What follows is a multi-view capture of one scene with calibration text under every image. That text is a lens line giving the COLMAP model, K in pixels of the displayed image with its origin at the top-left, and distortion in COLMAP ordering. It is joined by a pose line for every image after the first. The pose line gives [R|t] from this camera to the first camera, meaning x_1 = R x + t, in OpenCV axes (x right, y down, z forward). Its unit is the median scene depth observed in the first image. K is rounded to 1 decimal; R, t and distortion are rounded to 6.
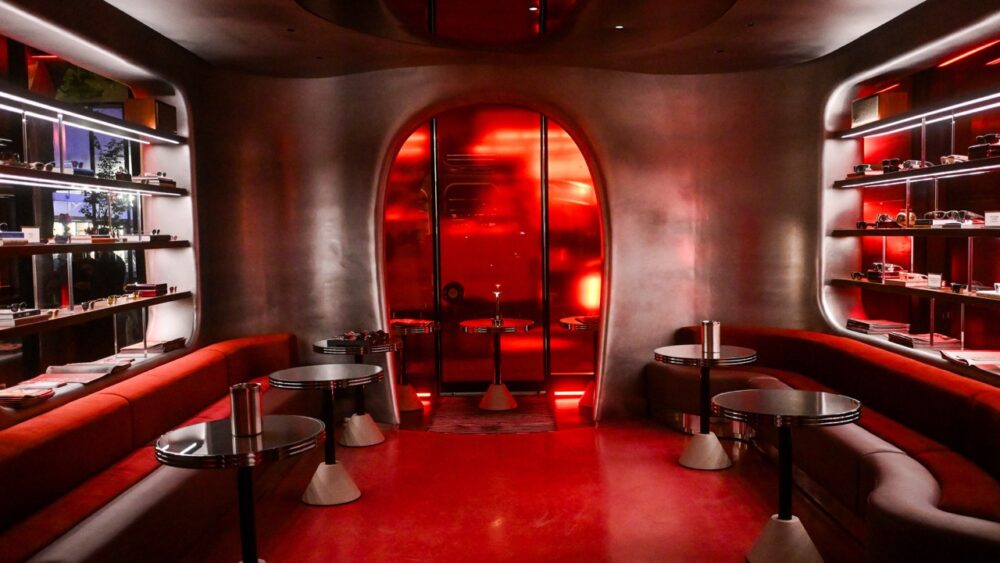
lens RADIAL K [[782.2, 0, 500.0], [0, 782.2, 281.5], [0, 0, 1]] dist [0.005831, 0.004026]
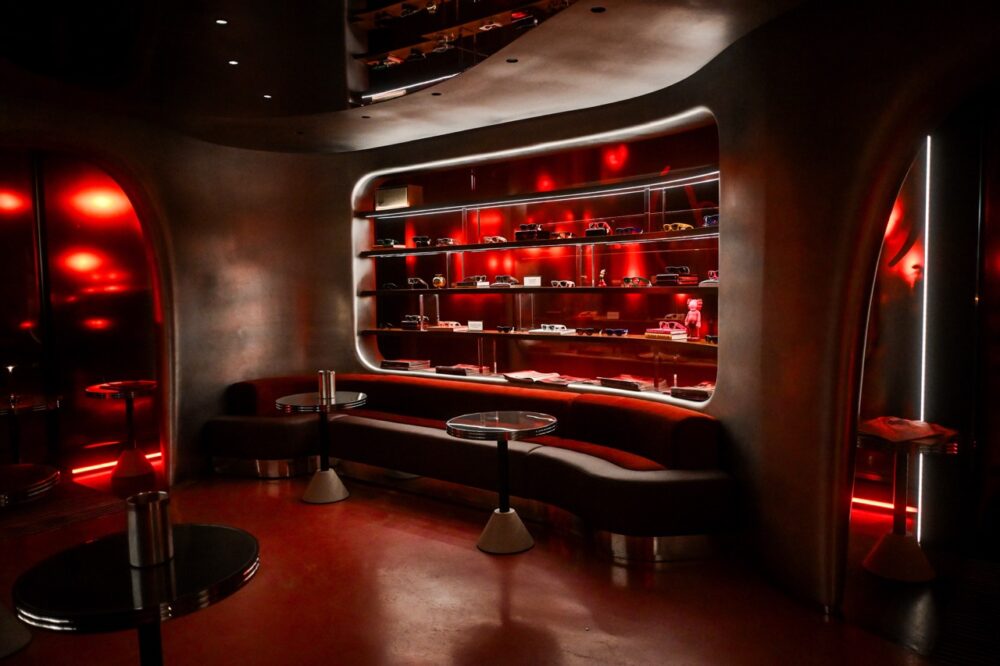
lens RADIAL K [[672.2, 0, 500.0], [0, 672.2, 333.0], [0, 0, 1]] dist [0.001679, -0.000518]
pose [[0.673078, -0.054273, 0.737577, -0.235942], [0.059362, 0.998051, 0.019268, -0.007195], [-0.737185, 0.030815, 0.674988, 0.130761]]
